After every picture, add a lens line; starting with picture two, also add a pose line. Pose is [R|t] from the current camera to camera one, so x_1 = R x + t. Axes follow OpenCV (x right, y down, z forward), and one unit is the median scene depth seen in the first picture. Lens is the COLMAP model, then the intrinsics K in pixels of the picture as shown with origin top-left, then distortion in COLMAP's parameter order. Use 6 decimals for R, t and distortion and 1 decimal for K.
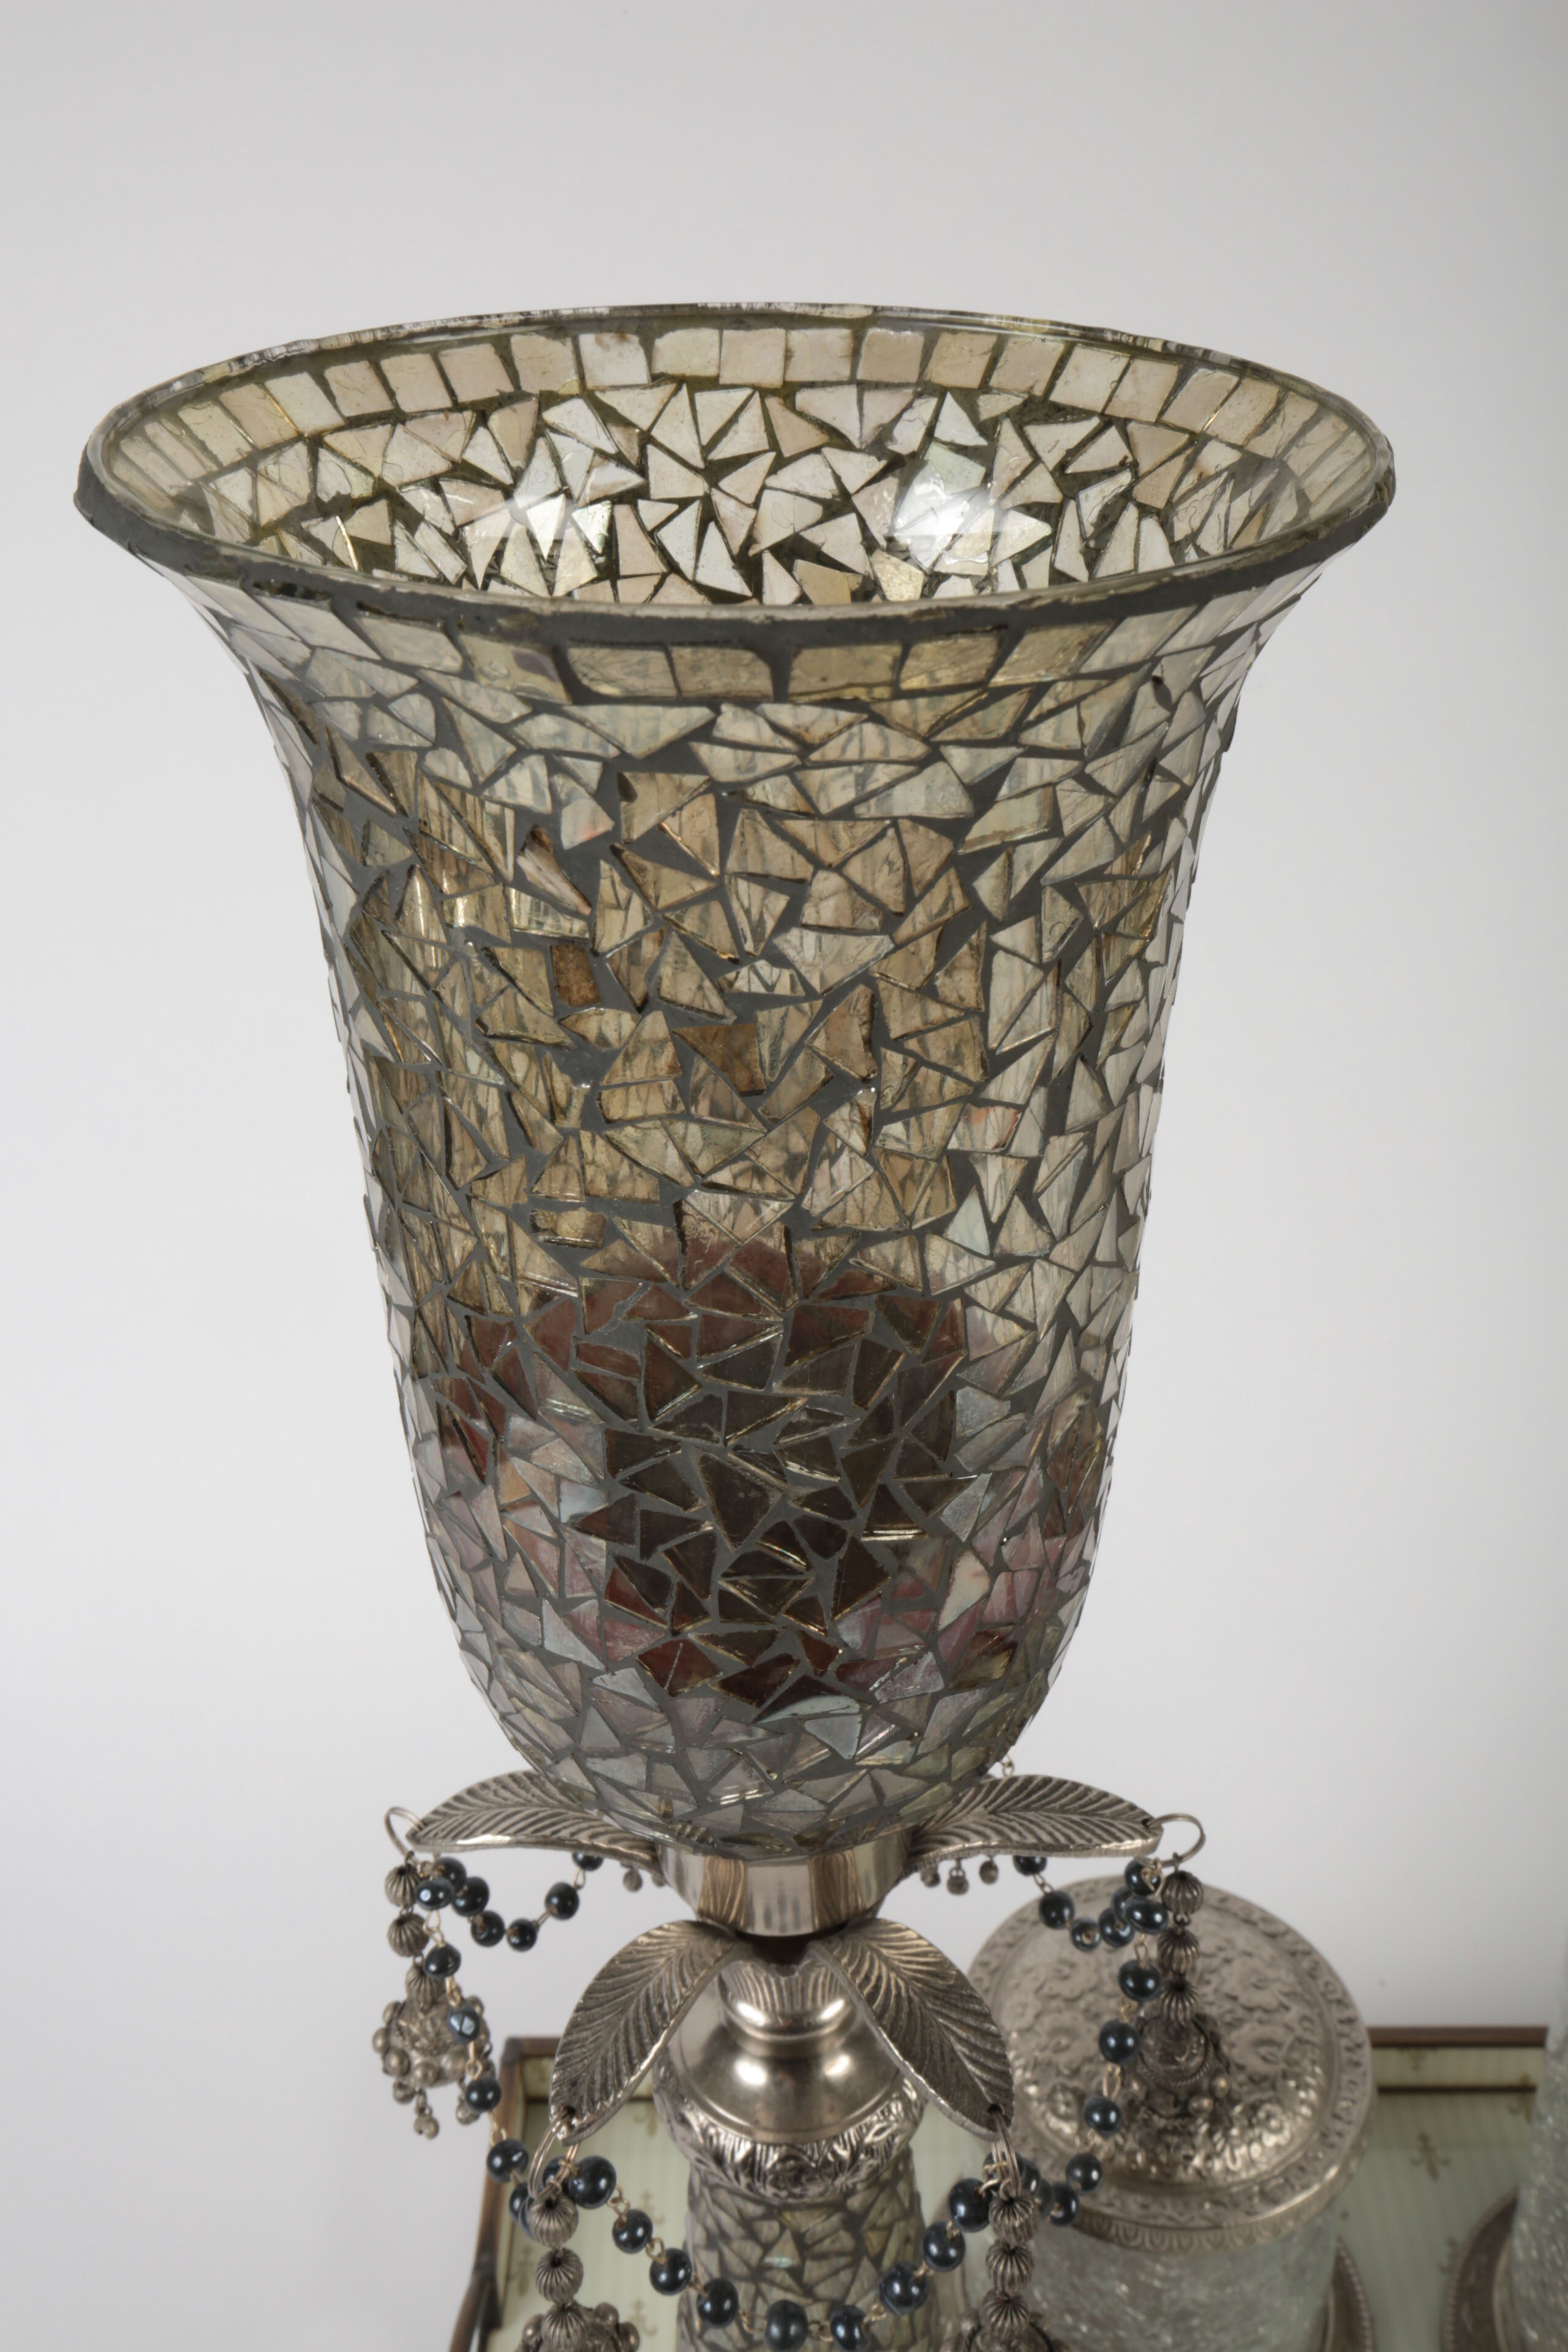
lens RADIAL K [[2180.3, 0, 784.0], [0, 2180.3, 1176.0], [0, 0, 1]] dist [0.023928, 0.014777]
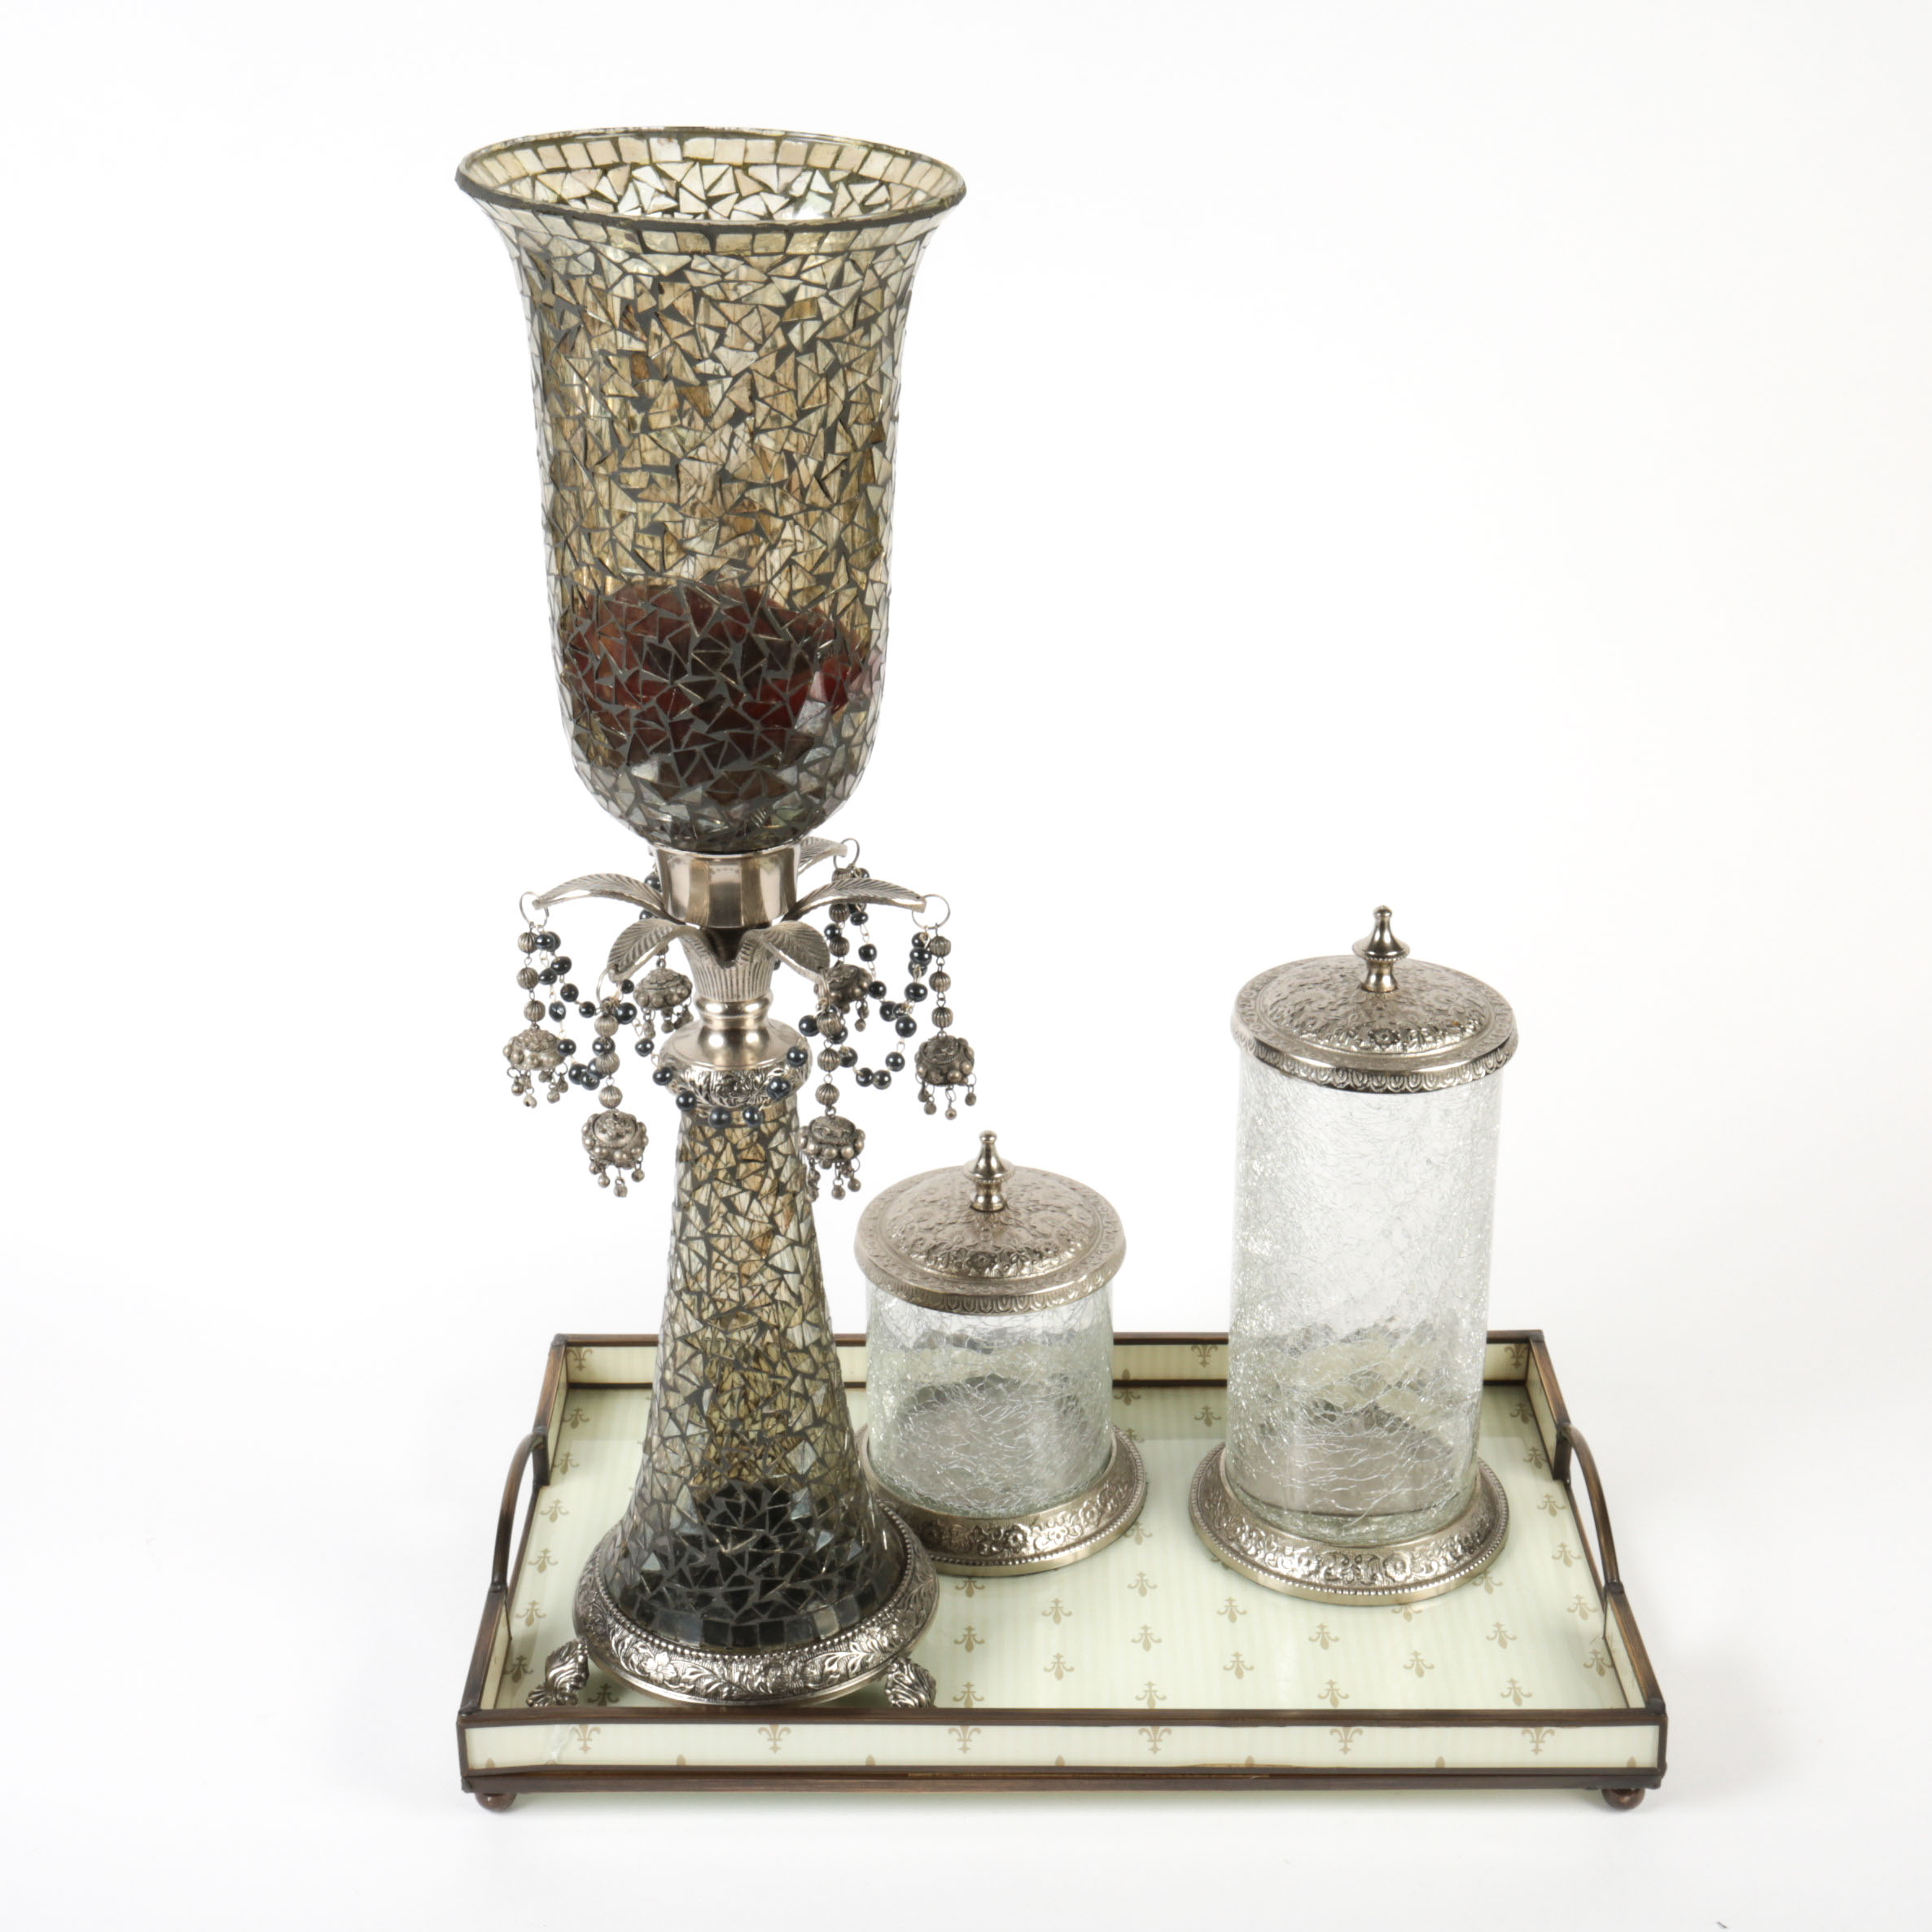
lens RADIAL K [[2944.8, 0, 996.7], [0, 2944.8, 997.5], [0, 0, 1]] dist [0.035397, -0.087722]
pose [[0.999050, 0.027317, 0.033940, 0.182254], [-0.023870, 0.994890, -0.098106, 0.778405], [-0.036447, 0.097203, 0.994597, -1.931565]]
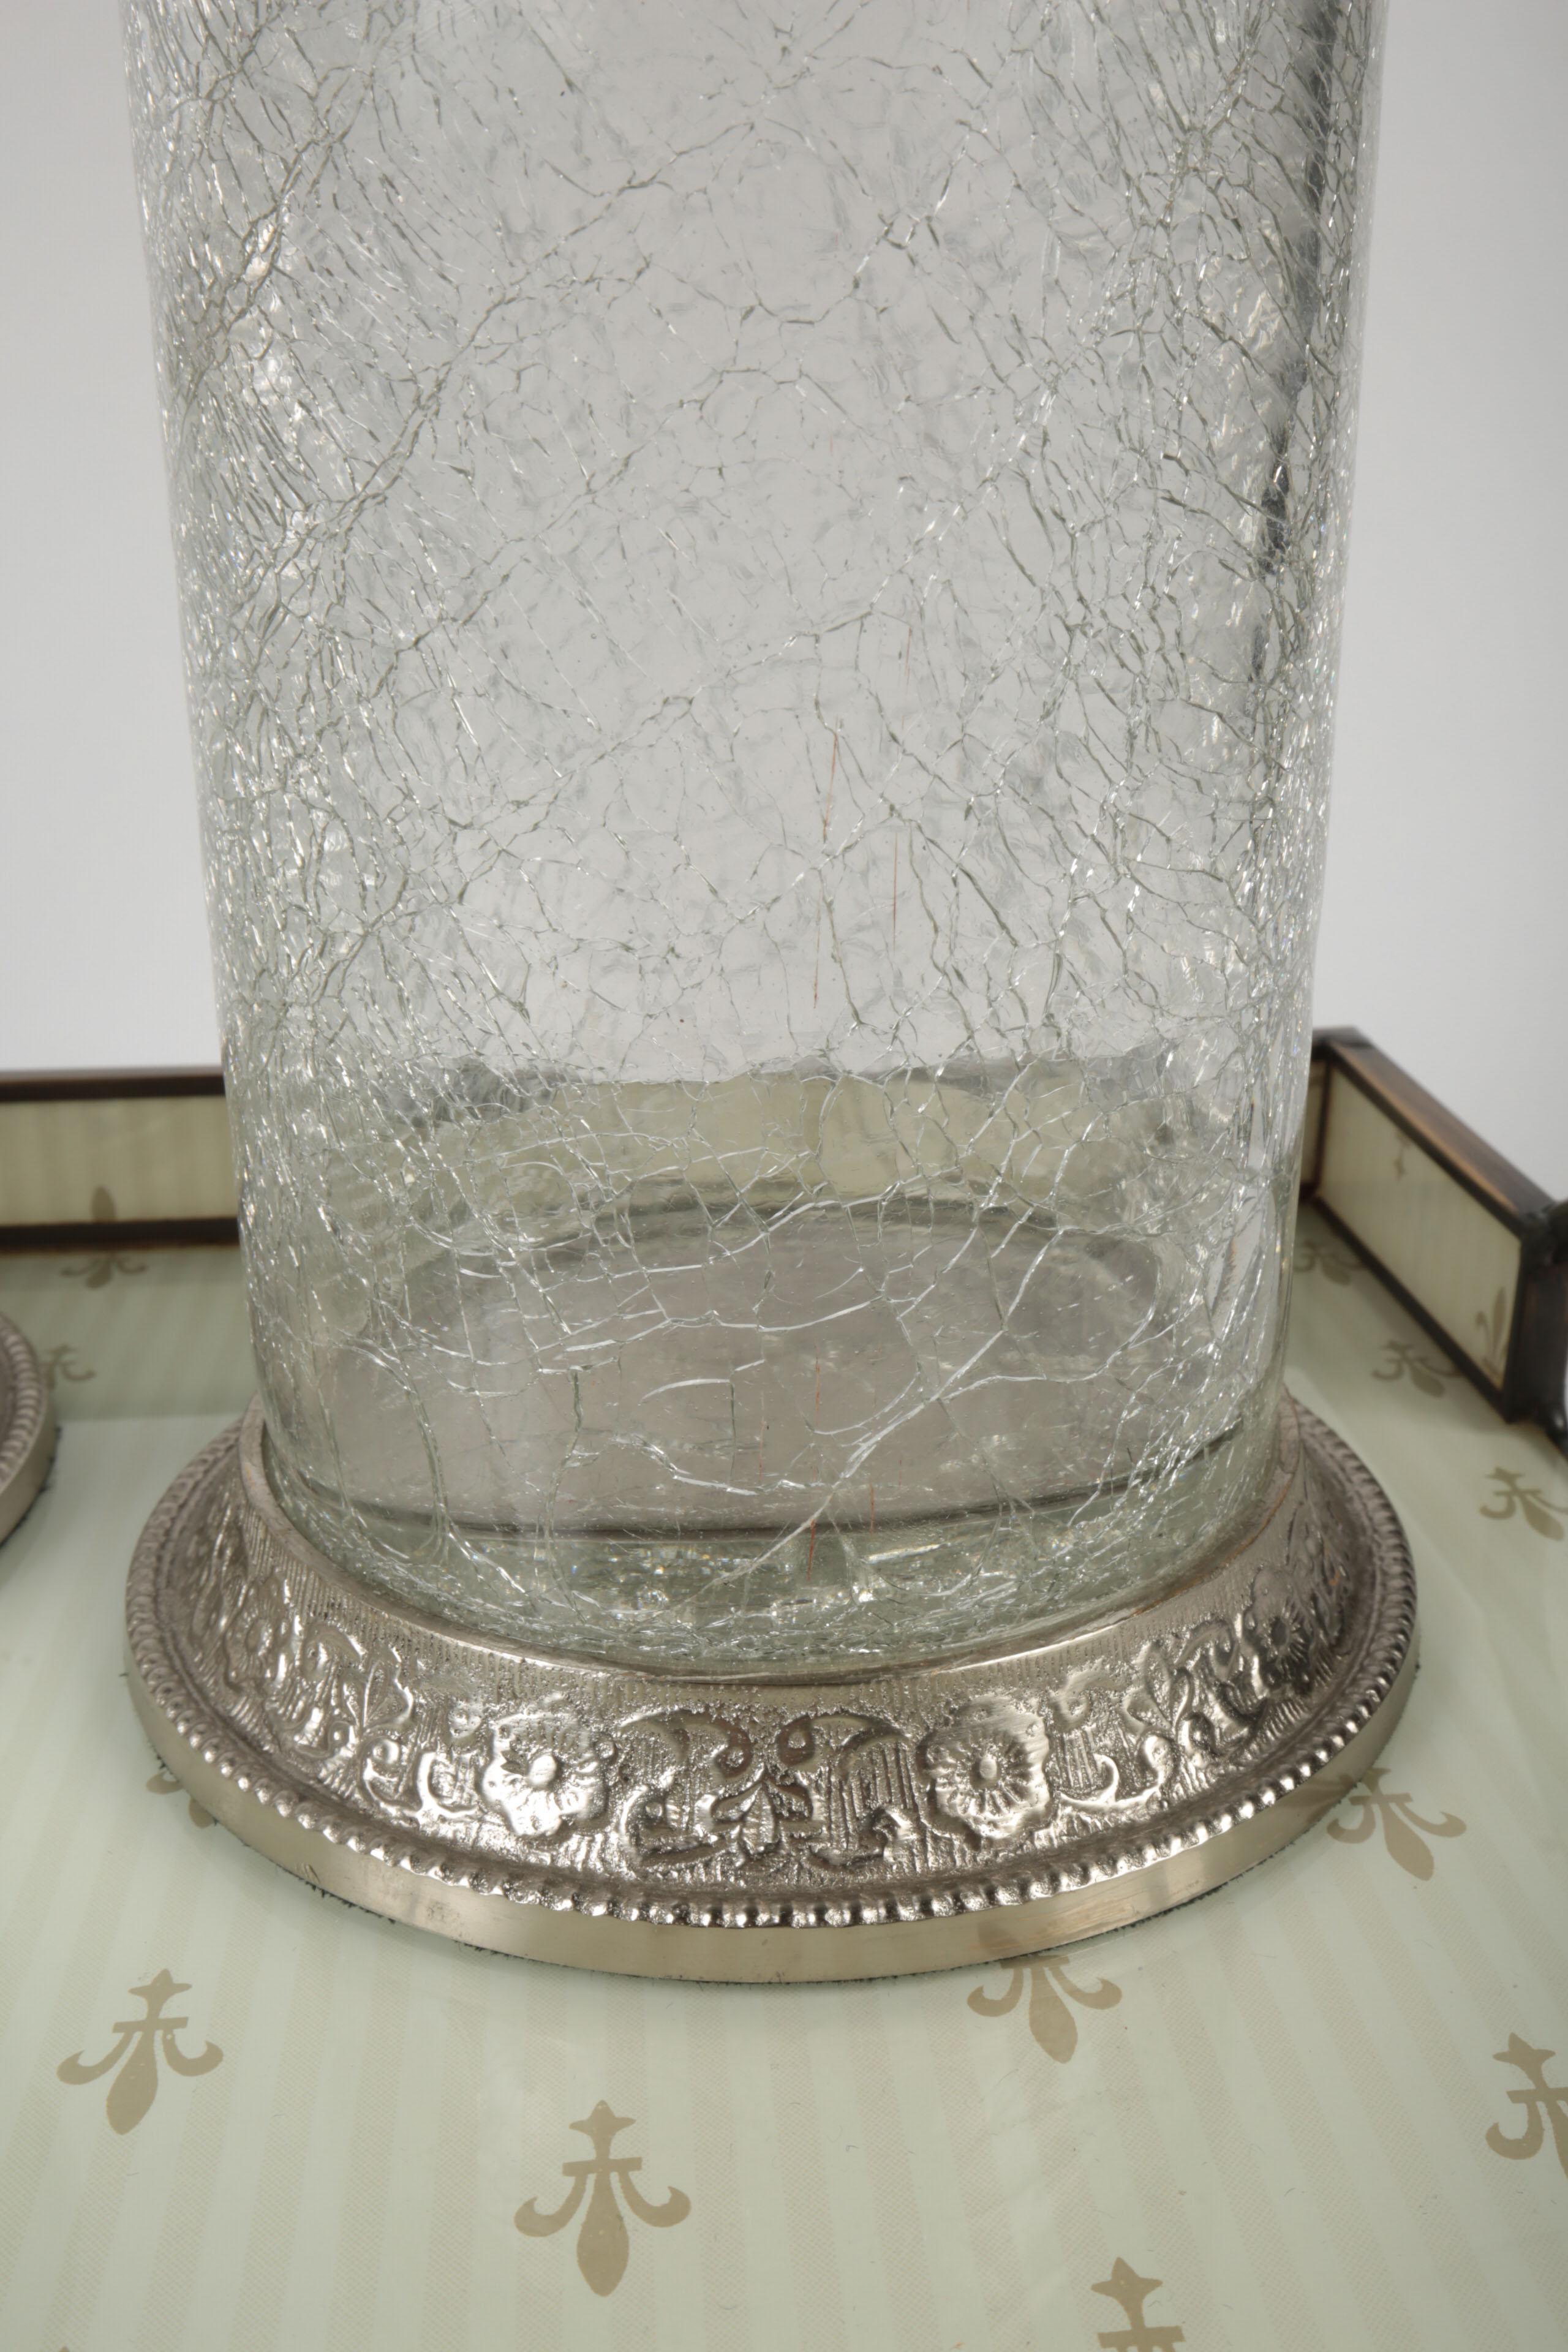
lens RADIAL K [[2180.3, 0, 784.0], [0, 2180.3, 1176.0], [0, 0, 1]] dist [0.023928, 0.014777]
pose [[0.992117, -0.002816, 0.125280, 0.689278], [0.023210, 0.986578, -0.161632, 1.046220], [-0.123144, 0.163266, 0.978867, 1.168984]]
